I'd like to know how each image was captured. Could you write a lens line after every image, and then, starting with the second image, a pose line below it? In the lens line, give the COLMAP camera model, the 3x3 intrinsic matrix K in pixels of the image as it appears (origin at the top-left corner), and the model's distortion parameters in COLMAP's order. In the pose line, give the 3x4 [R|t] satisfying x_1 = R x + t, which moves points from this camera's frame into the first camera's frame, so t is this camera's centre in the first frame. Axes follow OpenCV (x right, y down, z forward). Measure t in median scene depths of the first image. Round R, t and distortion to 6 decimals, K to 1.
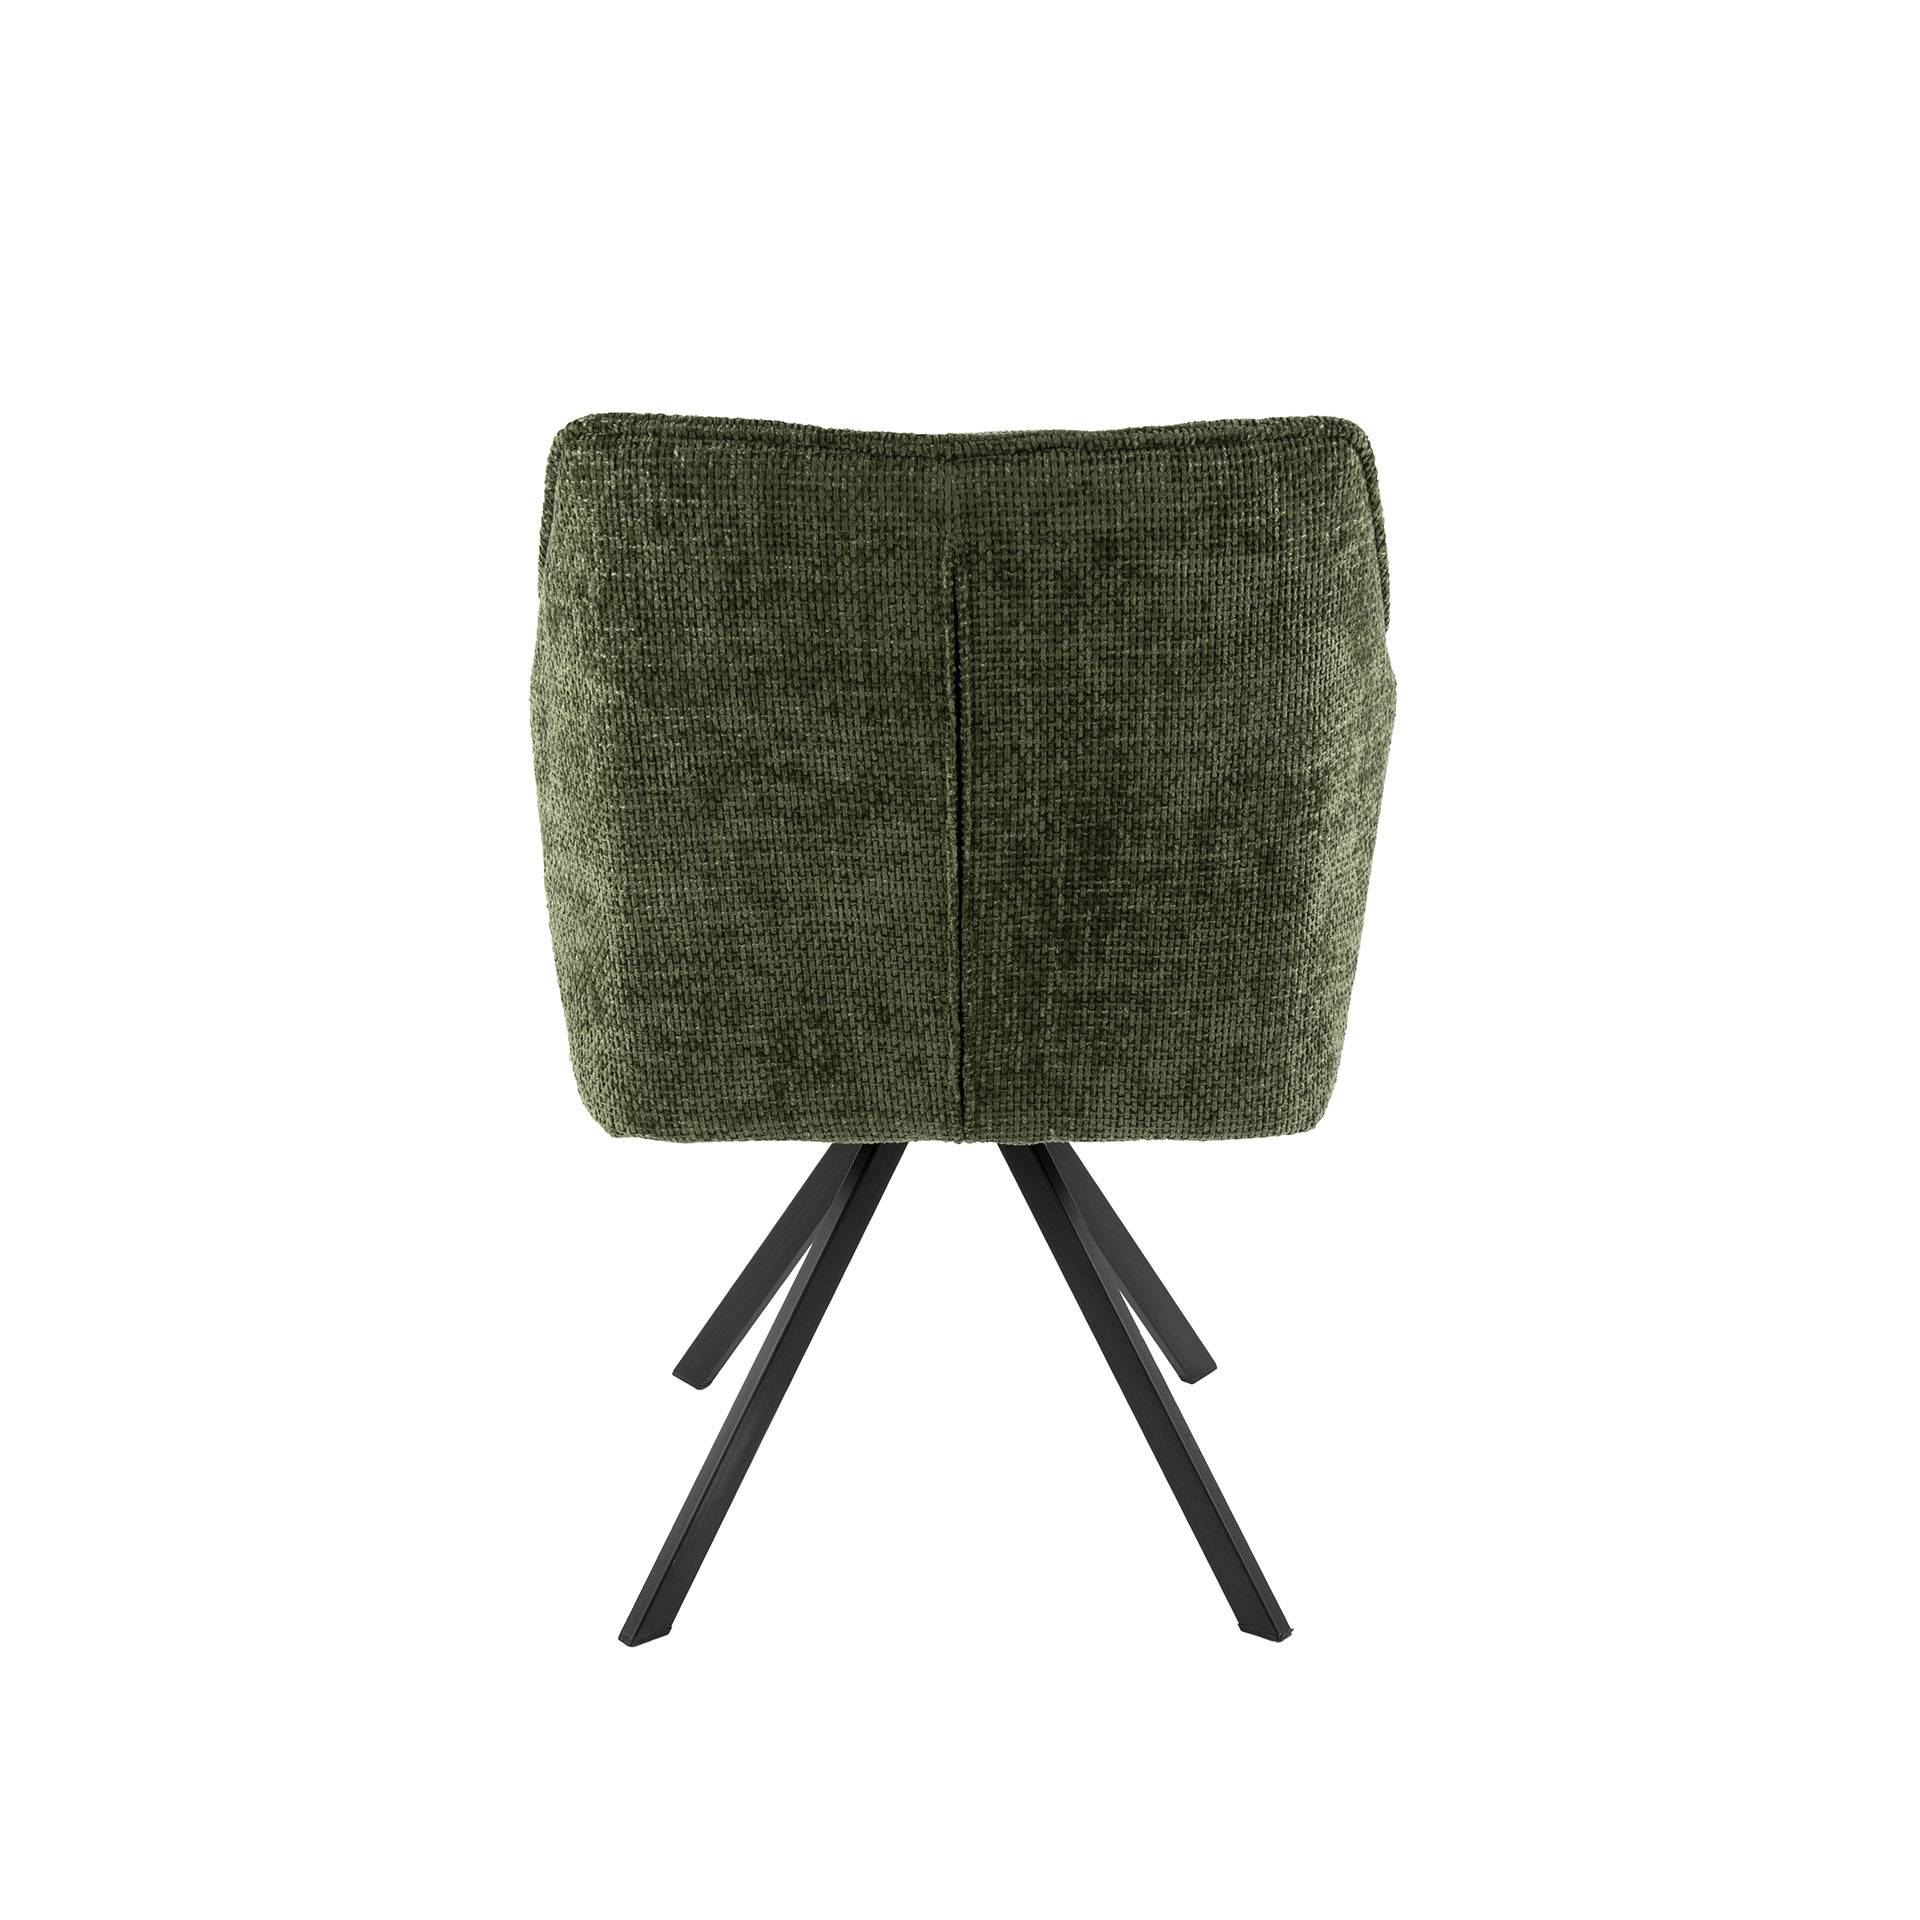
lens RADIAL K [[2814.7, 0, 960.0], [0, 2814.7, 960.0], [0, 0, 1]] dist [-0.010964, -0.000978]
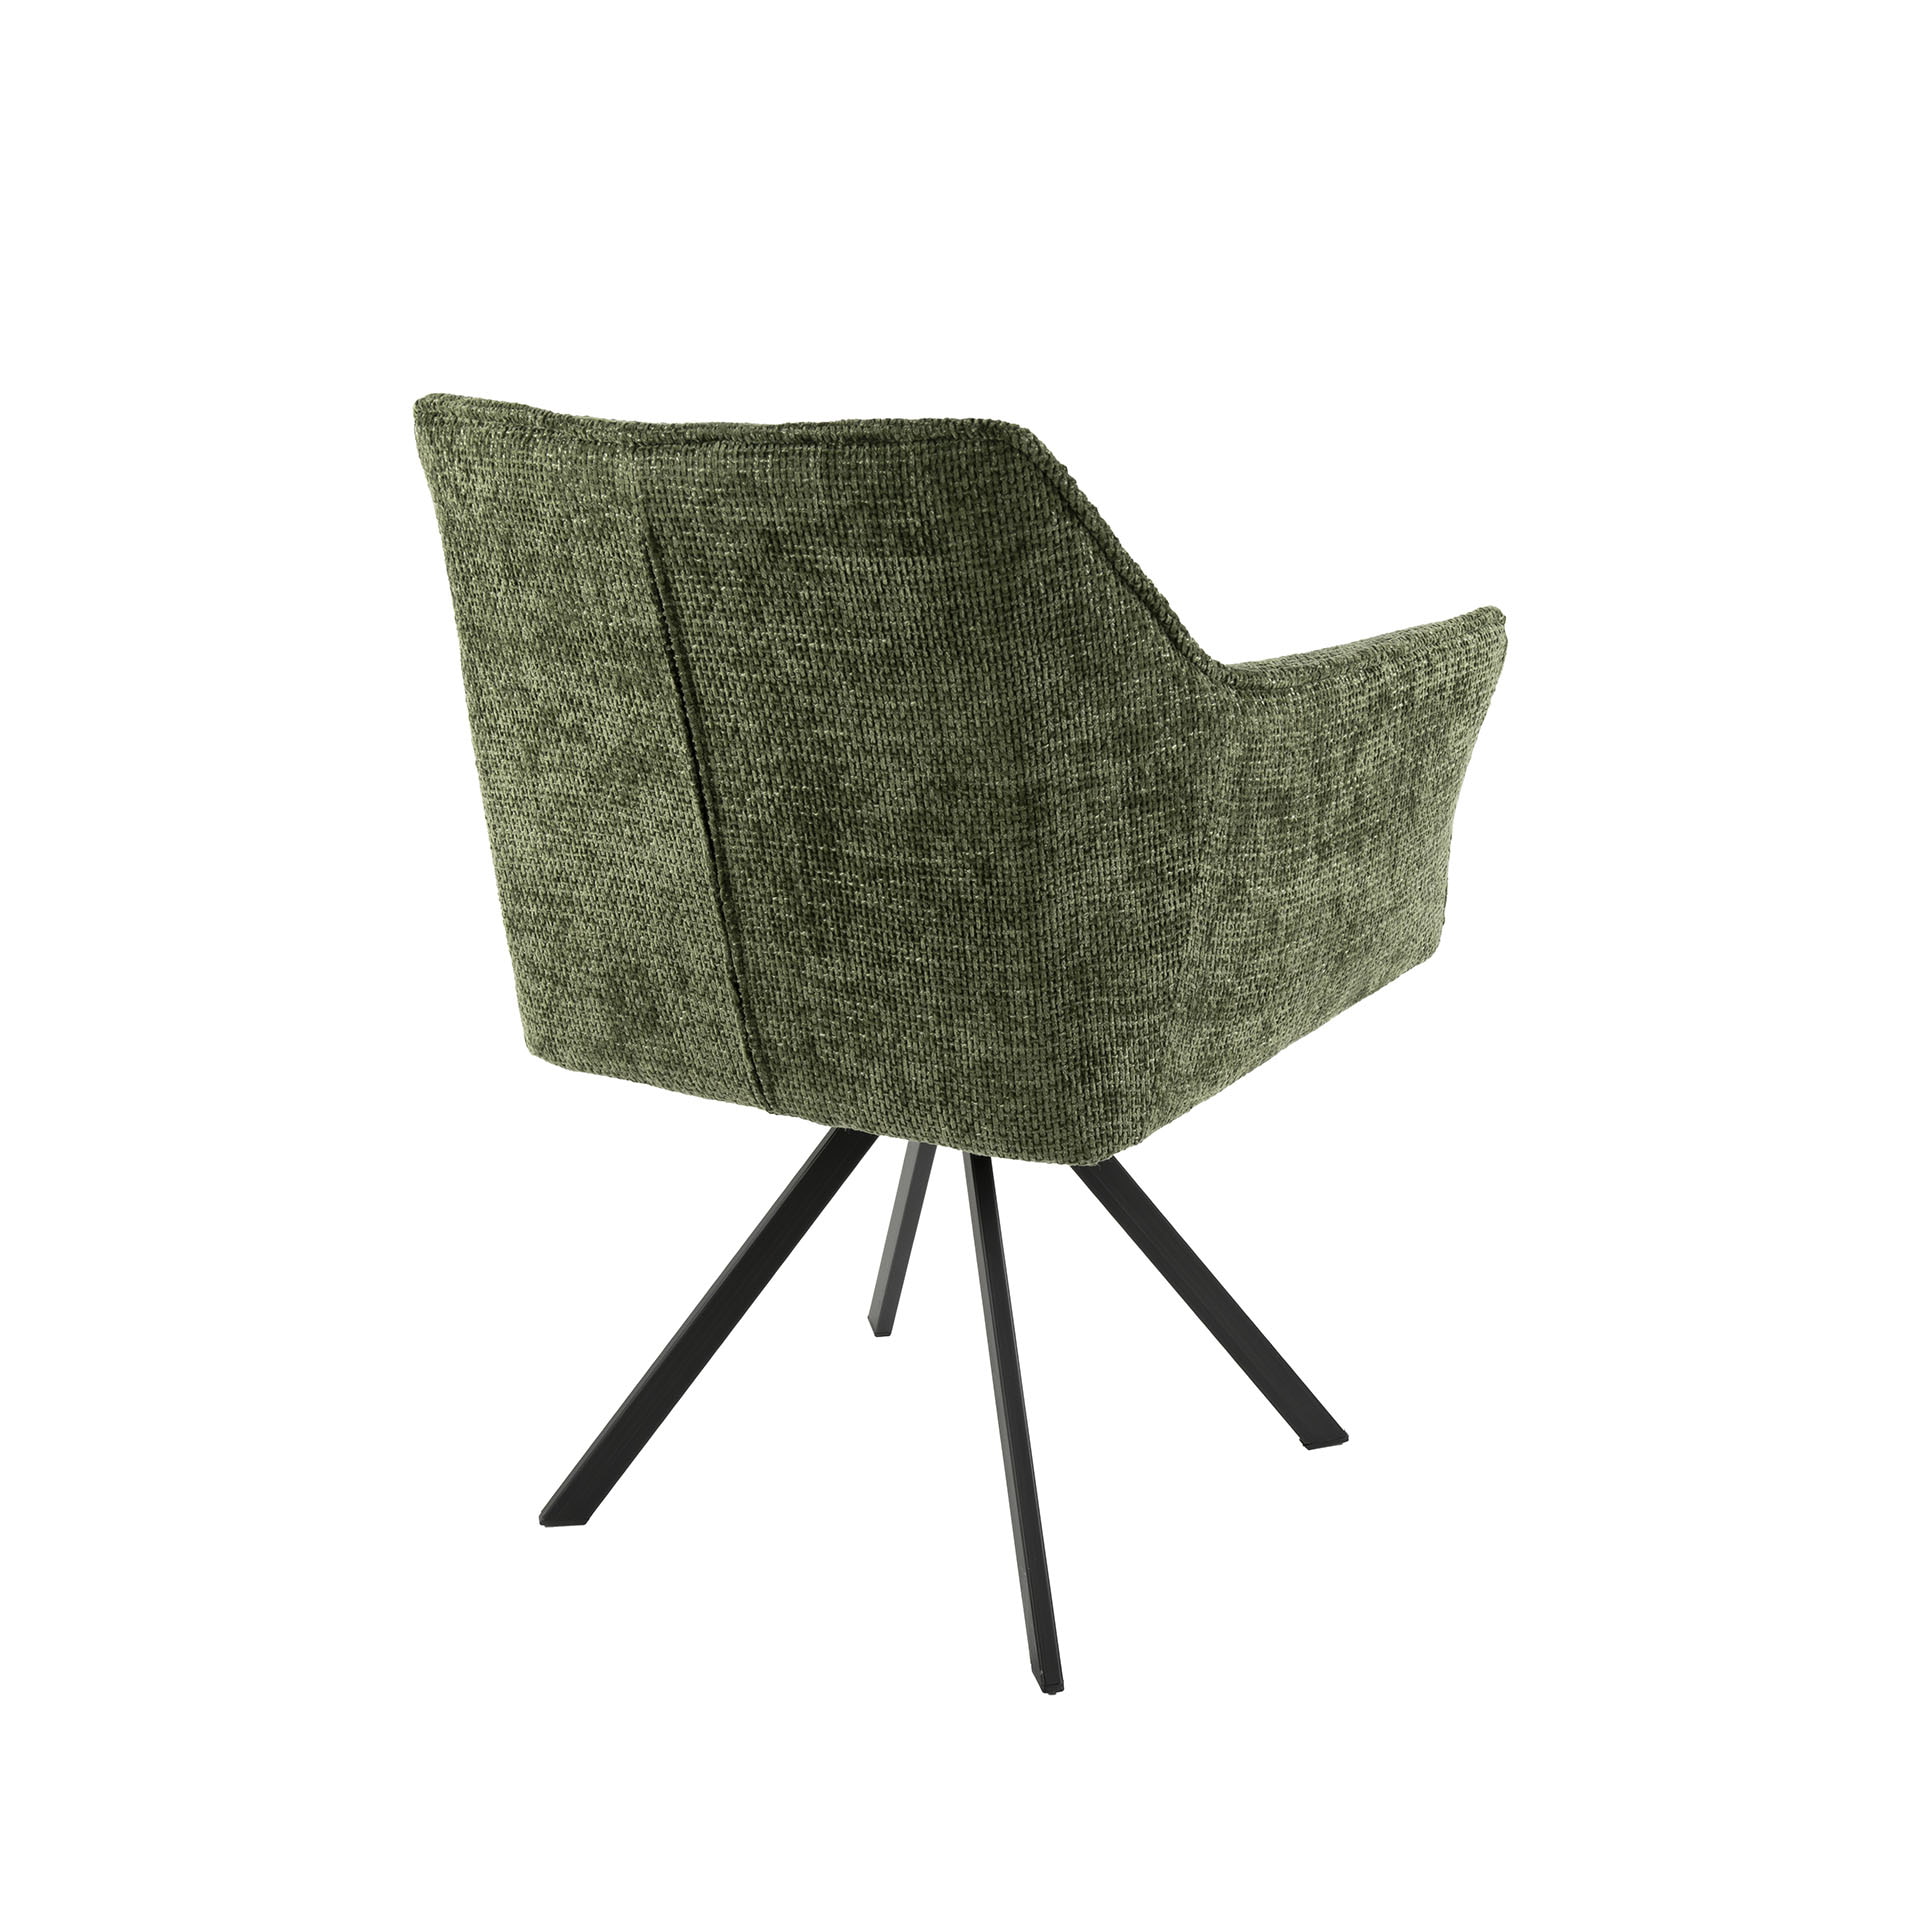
lens RADIAL K [[2814.7, 0, 960.0], [0, 2814.7, 960.0], [0, 0, 1]] dist [-0.010964, -0.000978]
pose [[0.826748, 0.139265, -0.545063, 0.660978], [-0.141514, 0.989203, 0.038097, -0.042899], [0.544483, 0.045638, 0.837529, 0.183224]]
